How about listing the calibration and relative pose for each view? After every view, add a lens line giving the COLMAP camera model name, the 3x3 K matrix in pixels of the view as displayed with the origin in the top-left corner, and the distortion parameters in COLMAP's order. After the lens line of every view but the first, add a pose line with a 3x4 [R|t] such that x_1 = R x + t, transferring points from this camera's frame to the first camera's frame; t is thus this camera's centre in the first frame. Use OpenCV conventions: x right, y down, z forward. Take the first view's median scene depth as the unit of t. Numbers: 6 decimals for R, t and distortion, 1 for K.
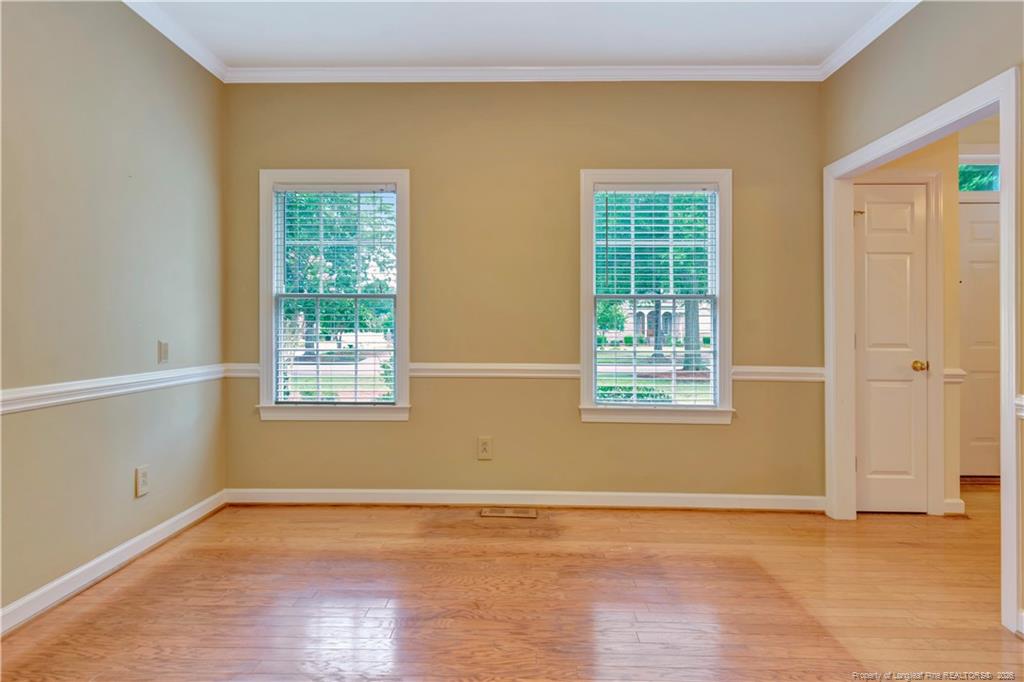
lens RADIAL K [[575.6, 0, 511.5], [0, 575.6, 333.8], [0, 0, 1]] dist [0.006163, -0.007279]
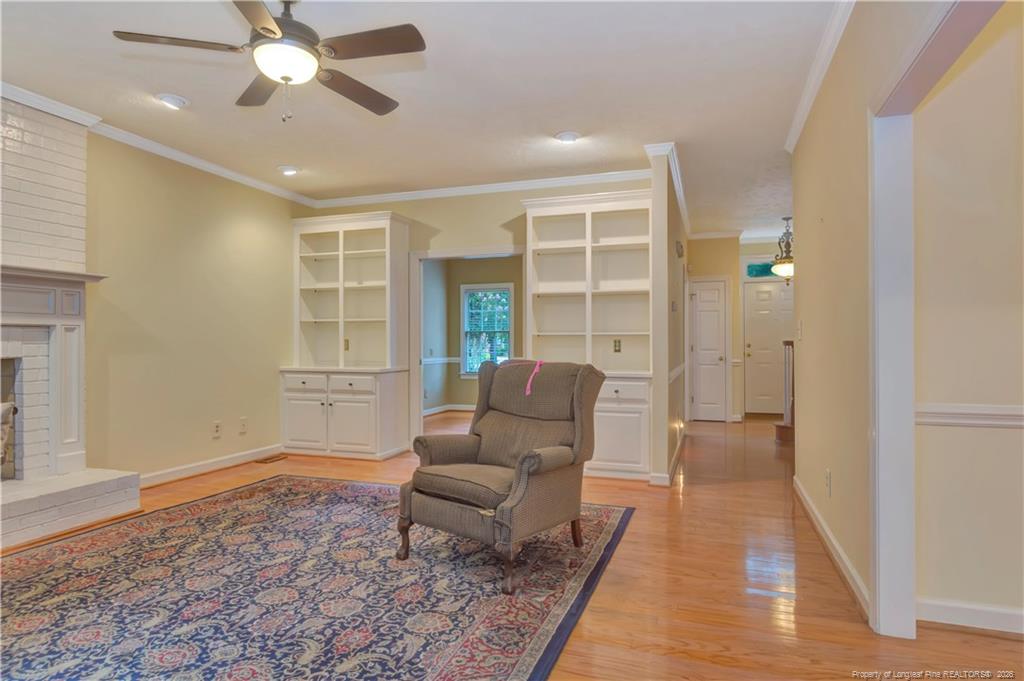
lens RADIAL K [[575.6, 0, 512.8], [0, 575.6, 339.1], [0, 0, 1]] dist [0.006163, -0.007279]
pose [[0.954006, -0.007951, -0.299681, 0.600101], [0.003881, 0.999892, -0.014172, 0.006671], [0.299761, 0.012357, 0.953934, -1.486910]]
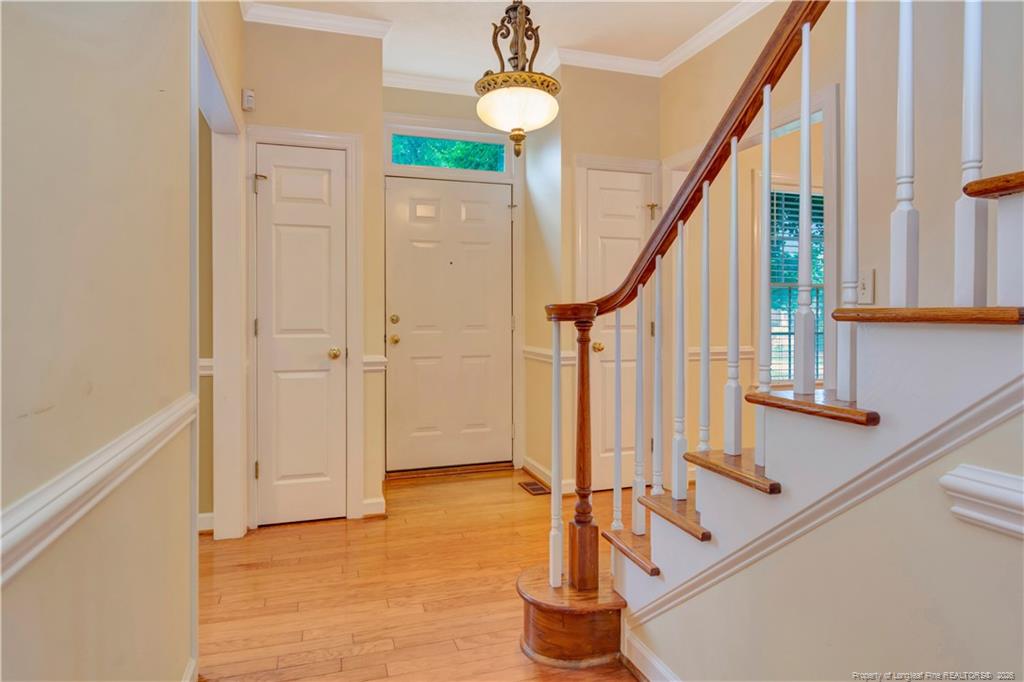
lens RADIAL K [[609.4, 0, 526.1], [0, 609.4, 318.6], [0, 0, 1]] dist [0.006515, -0.001060]
pose [[0.935368, -0.006999, 0.353607, 0.649582], [0.006697, 0.999975, 0.002078, 0.001484], [-0.353613, 0.000424, 0.935392, 0.011140]]
